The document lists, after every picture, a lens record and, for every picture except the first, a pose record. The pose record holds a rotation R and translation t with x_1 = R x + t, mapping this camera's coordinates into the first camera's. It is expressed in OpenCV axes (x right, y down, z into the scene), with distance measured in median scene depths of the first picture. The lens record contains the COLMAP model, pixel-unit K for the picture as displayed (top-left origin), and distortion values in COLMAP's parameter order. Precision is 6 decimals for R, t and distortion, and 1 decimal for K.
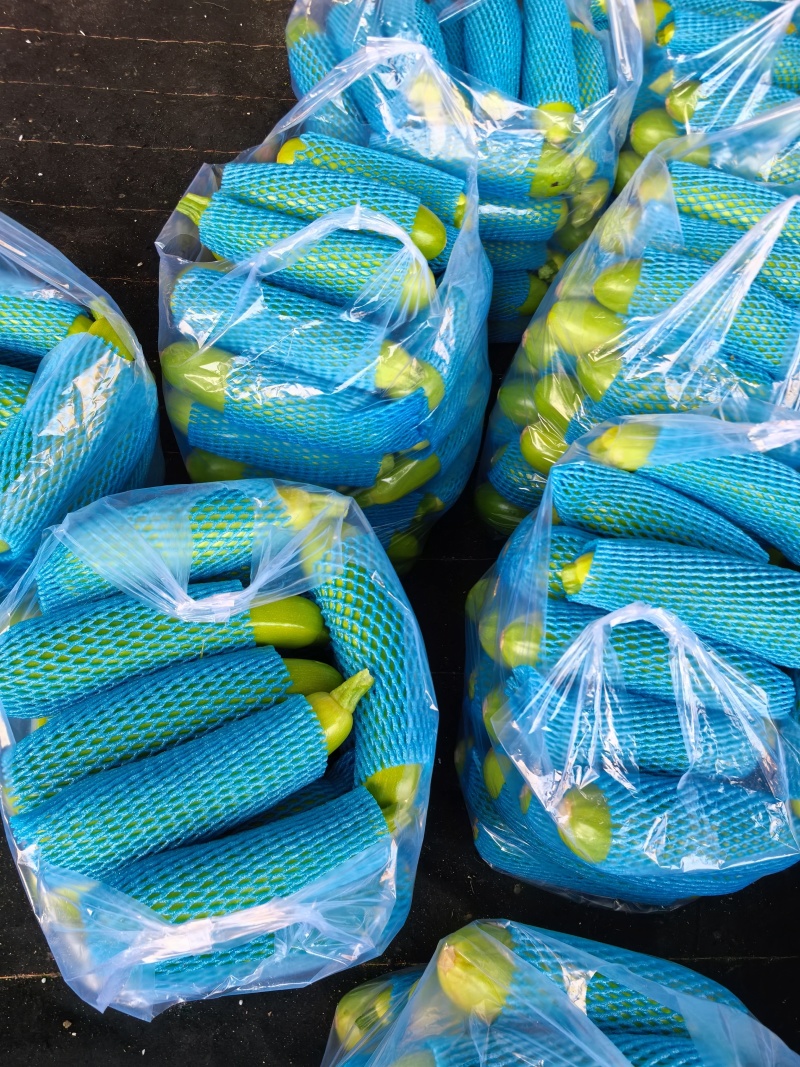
lens RADIAL K [[829.9, 0, 393.3], [0, 829.9, 540.2], [0, 0, 1]] dist [-0.004813, -0.053675]
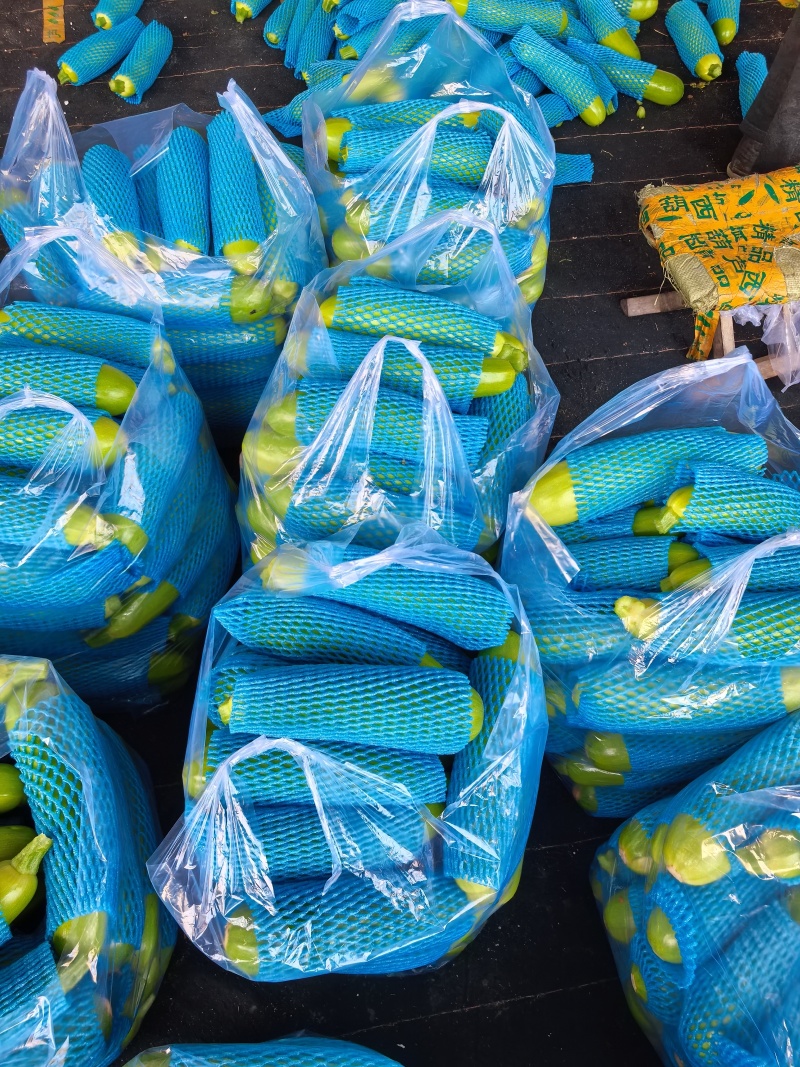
lens RADIAL K [[829.9, 0, 403.5], [0, 829.9, 523.6], [0, 0, 1]] dist [-0.004813, -0.053675]
pose [[0.983633, -0.163770, 0.075139, 0.331222], [0.166915, 0.985253, -0.037628, -0.101264], [-0.067868, 0.049554, 0.996463, -0.115232]]
